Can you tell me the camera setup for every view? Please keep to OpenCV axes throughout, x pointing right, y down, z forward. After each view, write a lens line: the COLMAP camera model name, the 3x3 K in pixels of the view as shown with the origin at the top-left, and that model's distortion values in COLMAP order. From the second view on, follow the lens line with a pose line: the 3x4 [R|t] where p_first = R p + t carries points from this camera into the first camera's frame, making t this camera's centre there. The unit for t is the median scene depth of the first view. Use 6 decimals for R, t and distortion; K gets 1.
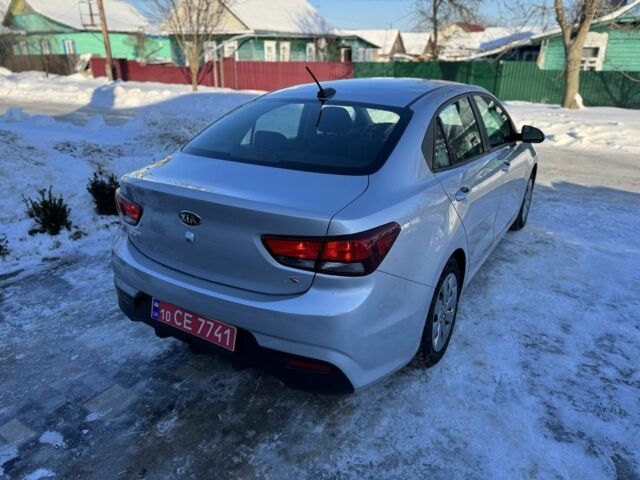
lens RADIAL K [[451.8, 0, 320.0], [0, 451.8, 240.0], [0, 0, 1]] dist [0.020784, -0.026477]
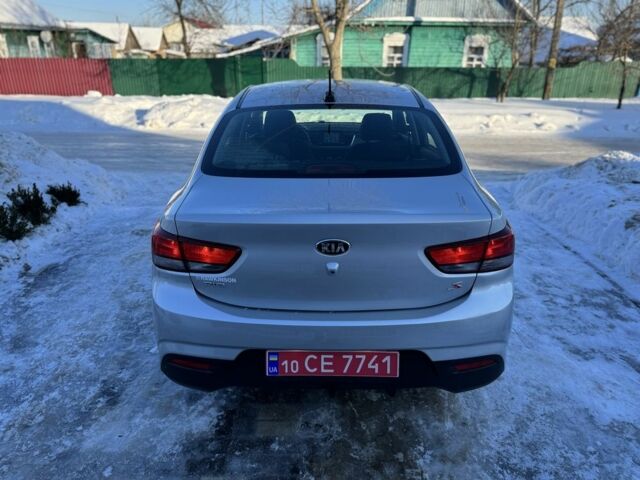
lens RADIAL K [[451.8, 0, 320.0], [0, 451.8, 240.0], [0, 0, 1]] dist [0.020784, -0.026477]
pose [[0.853719, -0.193002, 0.483647, -0.372325], [0.189241, 0.980267, 0.057139, -0.059086], [-0.485131, 0.042745, 0.873396, 0.126956]]
